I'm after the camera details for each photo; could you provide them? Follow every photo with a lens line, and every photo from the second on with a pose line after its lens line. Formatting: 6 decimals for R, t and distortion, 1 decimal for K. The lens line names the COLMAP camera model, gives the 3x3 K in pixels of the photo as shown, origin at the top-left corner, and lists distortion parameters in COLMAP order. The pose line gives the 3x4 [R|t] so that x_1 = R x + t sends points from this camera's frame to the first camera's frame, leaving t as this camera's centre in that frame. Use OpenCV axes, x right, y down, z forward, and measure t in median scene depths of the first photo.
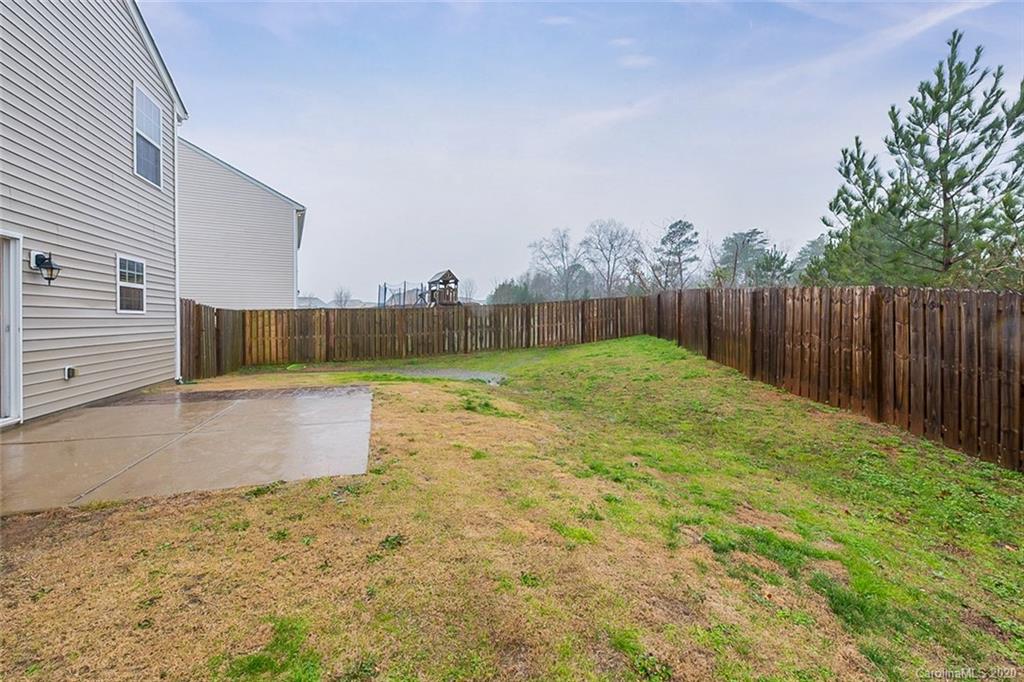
lens RADIAL K [[404.7, 0, 507.6], [0, 404.7, 318.8], [0, 0, 1]] dist [-0.000667, -0.000177]
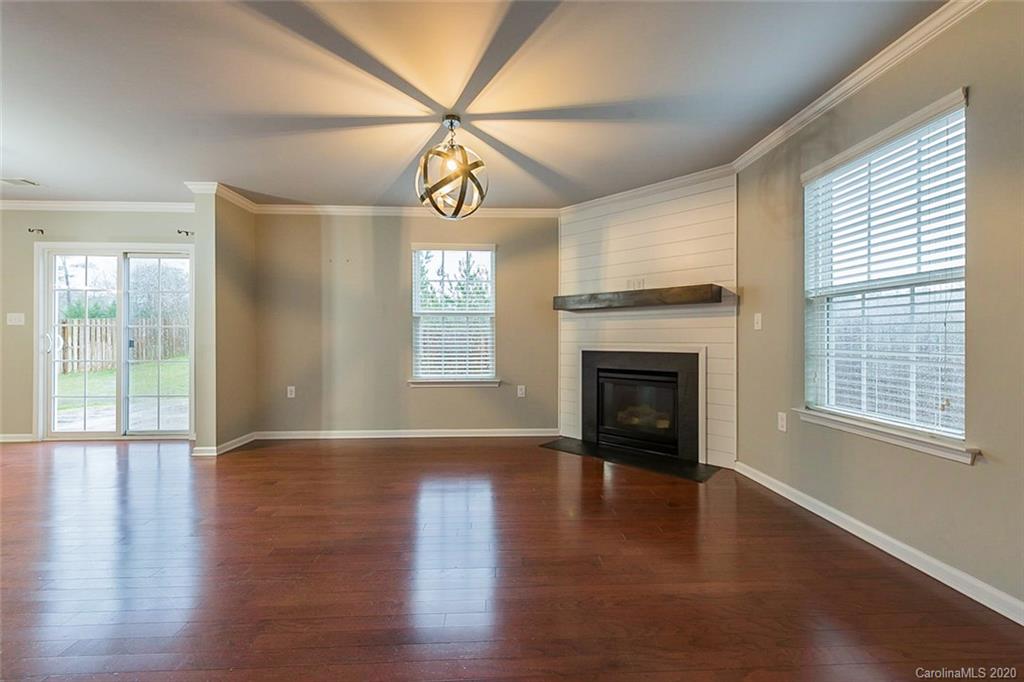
lens RADIAL K [[409.3, 0, 513.3], [0, 409.3, 339.1], [0, 0, 1]] dist [0.000559, -0.000008]
pose [[0.251249, 0.010104, 0.967870, -0.509126], [-0.006002, 0.999943, -0.008881, 0.003888], [-0.967904, -0.003578, 0.251295, -0.056375]]
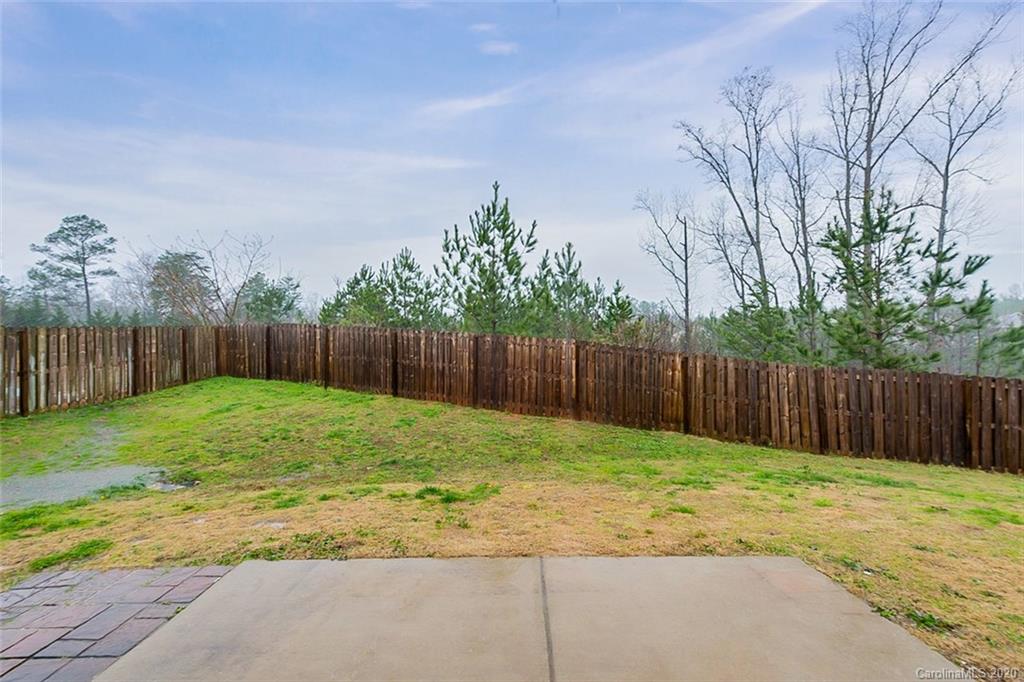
lens RADIAL K [[407.2, 0, 515.4], [0, 407.2, 351.4], [0, 0, 1]] dist [0.009920, -0.000113]
pose [[0.287858, 0.003505, 0.957667, -0.267991], [-0.004026, 0.999989, -0.002450, -0.009449], [-0.957665, -0.003150, 0.287869, 0.261557]]
